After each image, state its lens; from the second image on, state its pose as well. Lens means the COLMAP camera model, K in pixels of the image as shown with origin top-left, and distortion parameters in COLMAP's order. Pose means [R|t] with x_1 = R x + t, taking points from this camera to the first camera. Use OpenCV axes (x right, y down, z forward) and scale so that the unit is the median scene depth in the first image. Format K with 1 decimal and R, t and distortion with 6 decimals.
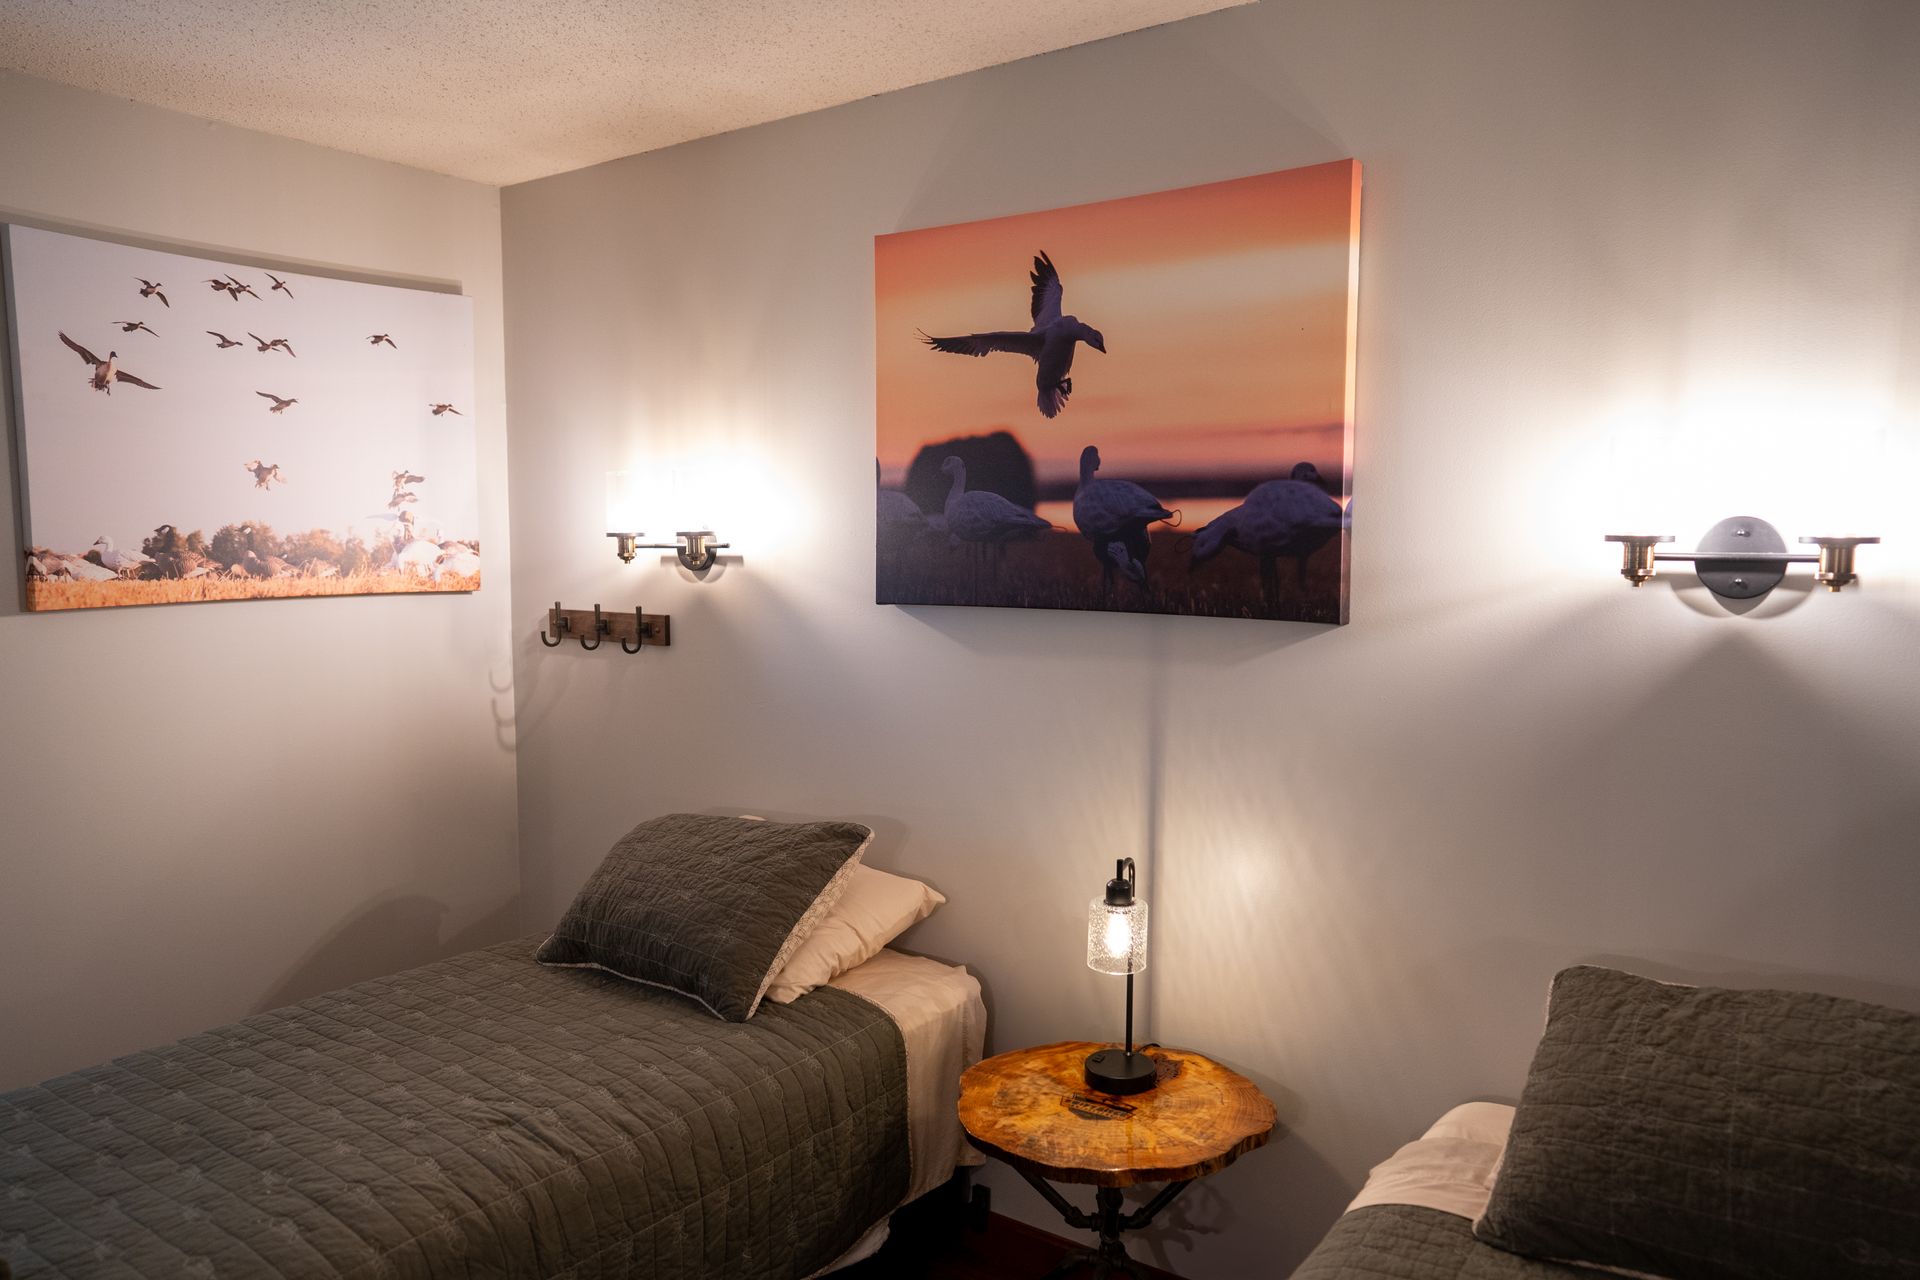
lens RADIAL K [[1301.4, 0, 959.9], [0, 1301.4, 643.2], [0, 0, 1]] dist [-0.038315, 0.046237]
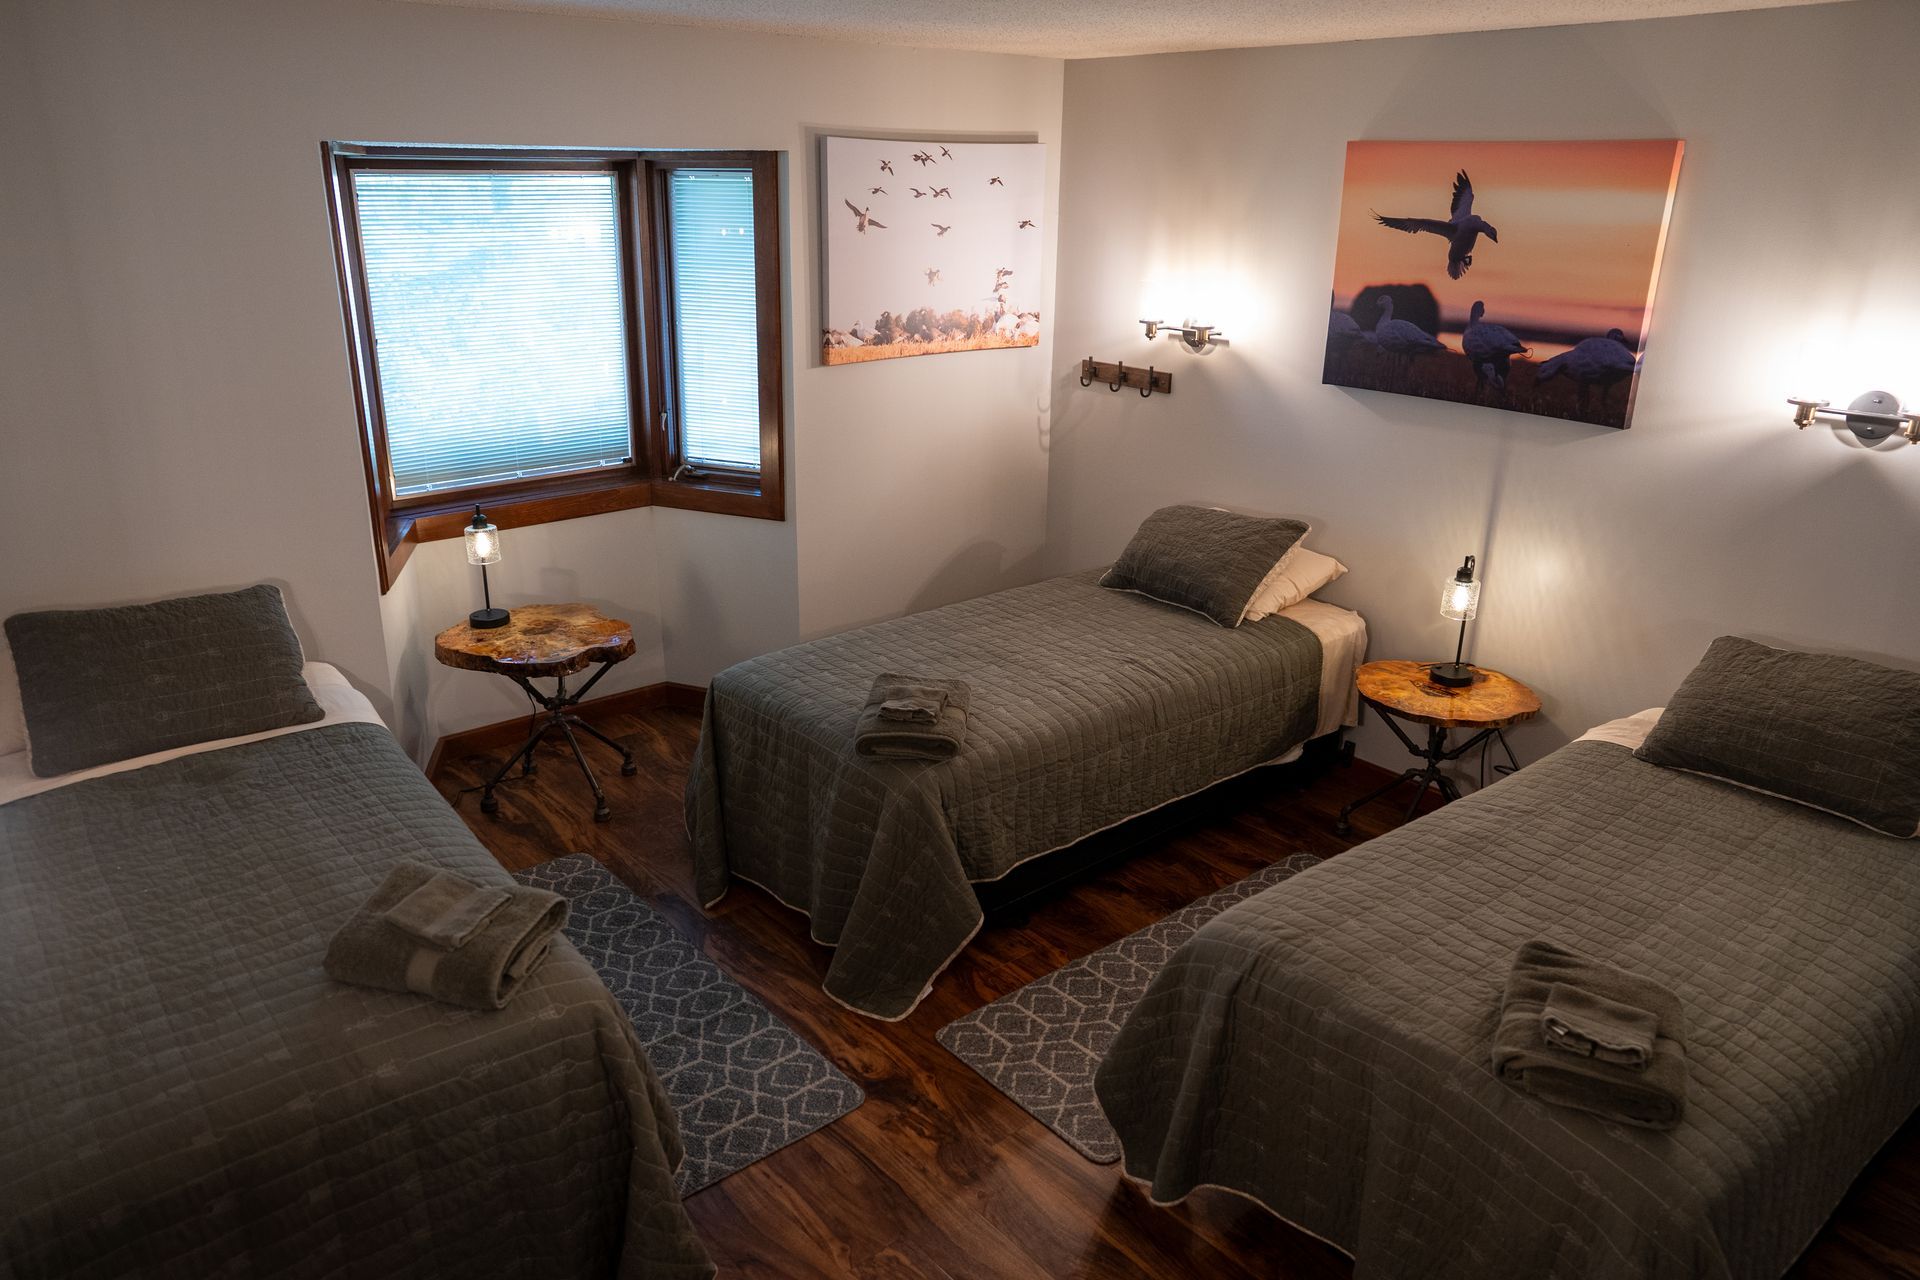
lens RADIAL K [[1301.4, 0, 973.1], [0, 1301.4, 625.5], [0, 0, 1]] dist [-0.038315, 0.046237]
pose [[0.974000, 0.091791, -0.207120, -0.138818], [-0.038993, 0.968521, 0.245857, -0.130525], [0.223167, -0.231389, 0.946919, -0.733423]]
